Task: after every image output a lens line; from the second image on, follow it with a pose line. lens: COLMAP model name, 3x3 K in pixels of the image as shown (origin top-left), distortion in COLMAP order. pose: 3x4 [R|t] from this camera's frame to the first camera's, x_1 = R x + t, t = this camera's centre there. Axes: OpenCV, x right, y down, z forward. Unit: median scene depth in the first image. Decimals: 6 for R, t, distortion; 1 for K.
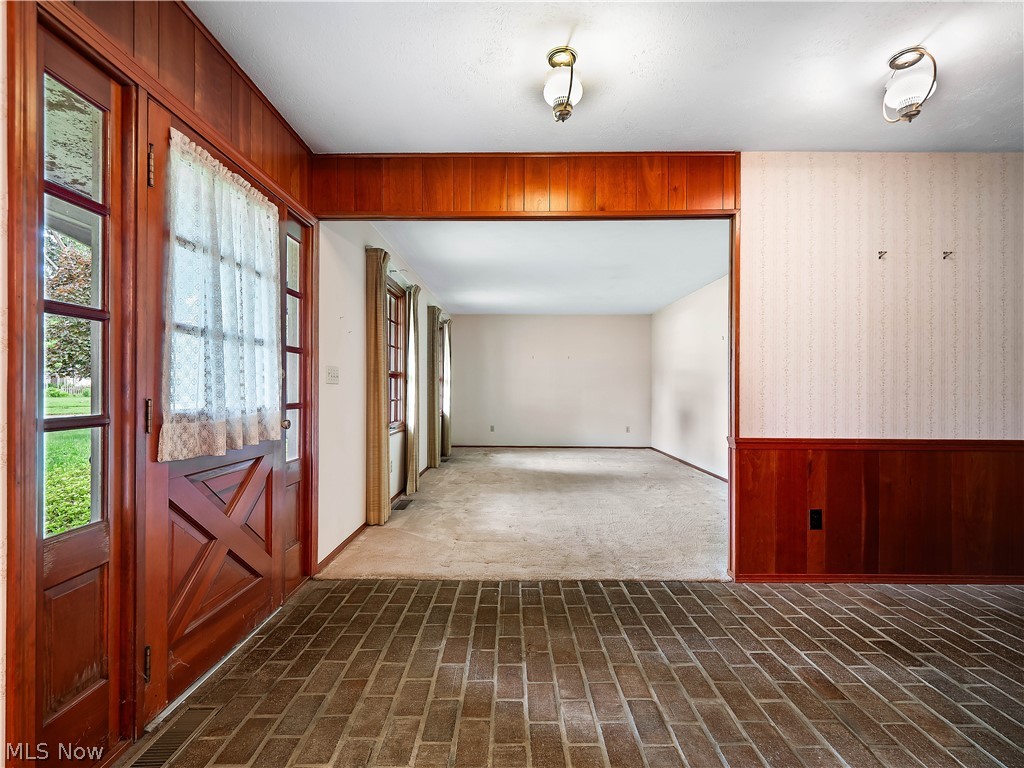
lens RADIAL K [[511.7, 0, 511.2], [0, 511.7, 387.1], [0, 0, 1]] dist [-0.001345, 0.000063]
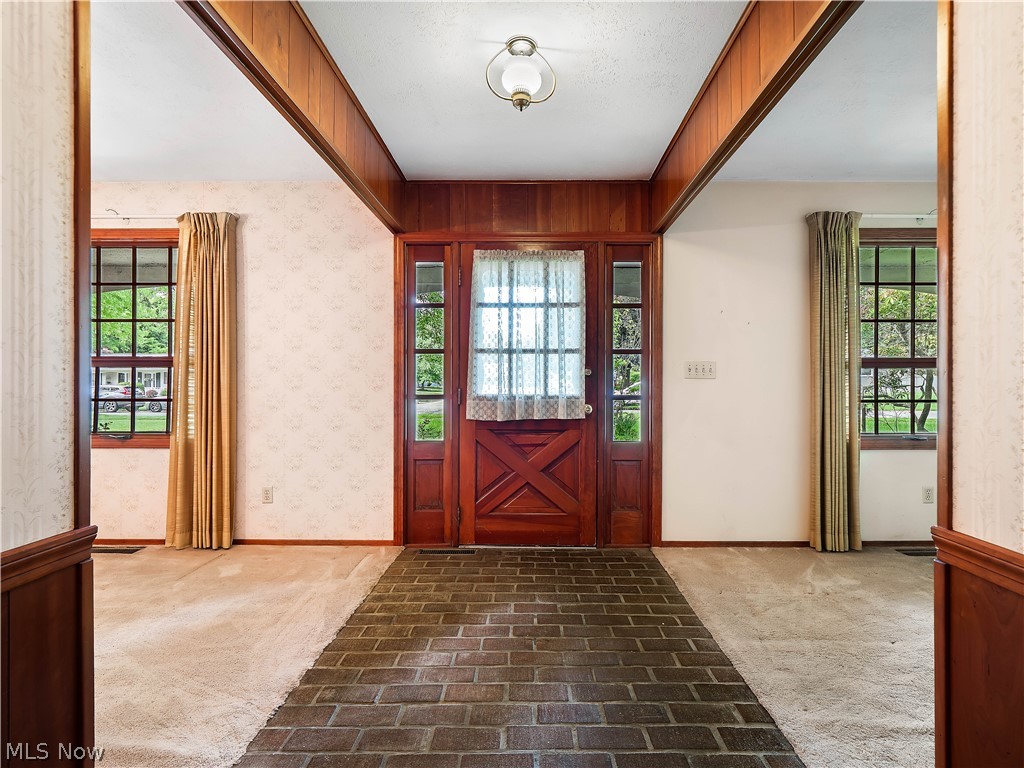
lens RADIAL K [[505.6, 0, 512.0], [0, 505.6, 384.0], [0, 0, 1]] dist [-0.003299, -0.000552]
pose [[-0.029718, -0.003739, -0.999551, 1.066943], [0.001357, 0.999992, -0.003781, 0.011686], [0.999557, -0.001469, -0.029713, 1.009918]]
